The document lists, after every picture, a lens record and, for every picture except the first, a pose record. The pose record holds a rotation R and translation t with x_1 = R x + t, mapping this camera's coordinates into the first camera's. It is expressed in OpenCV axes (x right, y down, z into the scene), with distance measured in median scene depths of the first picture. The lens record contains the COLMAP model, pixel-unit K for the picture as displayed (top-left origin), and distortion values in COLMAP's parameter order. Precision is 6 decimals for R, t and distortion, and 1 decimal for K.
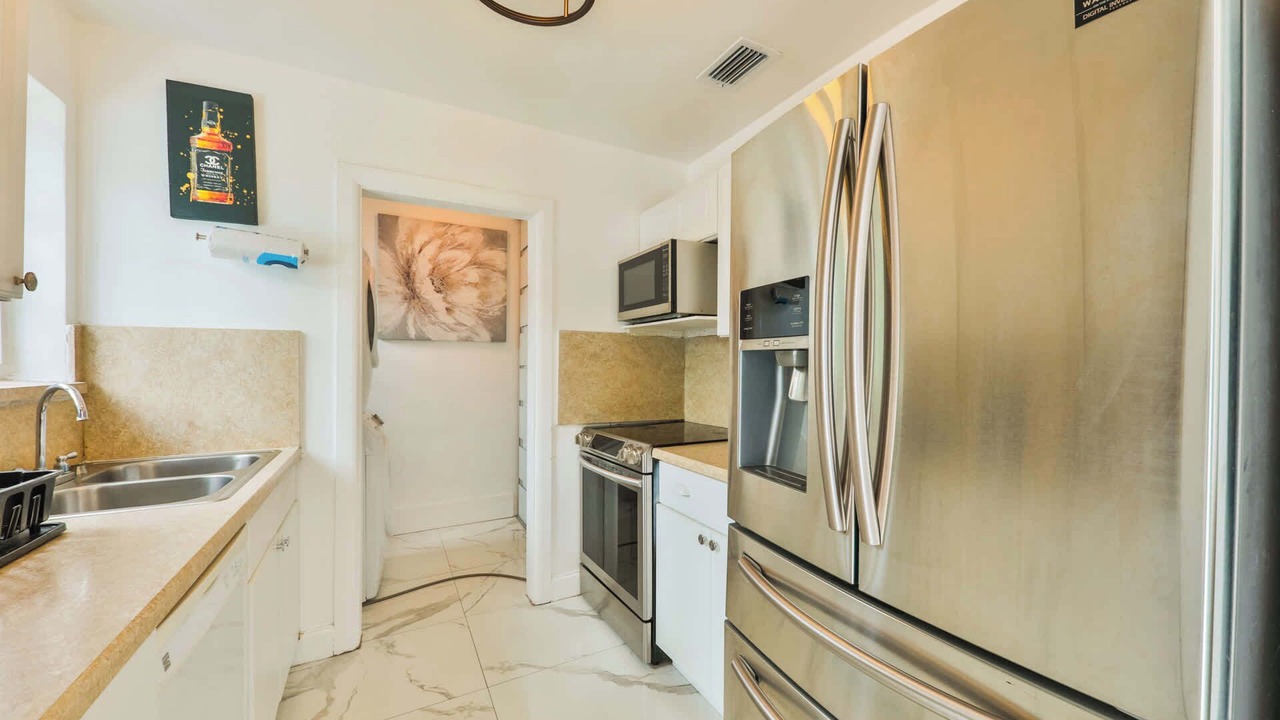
lens RADIAL K [[493.2, 0, 651.9], [0, 493.2, 367.4], [0, 0, 1]] dist [0.000069, -0.003109]
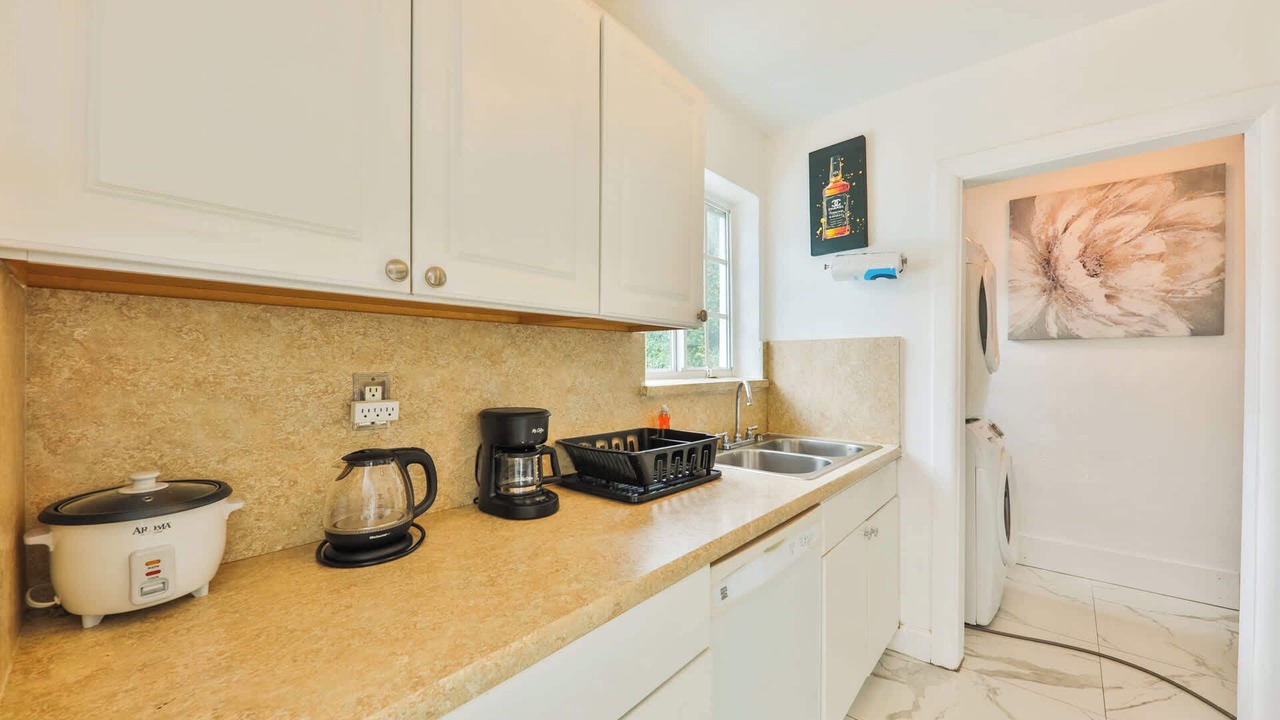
lens RADIAL K [[471.8, 0, 636.1], [0, 471.8, 365.0], [0, 0, 1]] dist [0.003818, -0.003289]
pose [[0.335782, -0.000292, -0.941940, 0.051339], [-0.009683, 0.999946, -0.003762, -0.004024], [0.941890, 0.010384, 0.335761, 0.127880]]
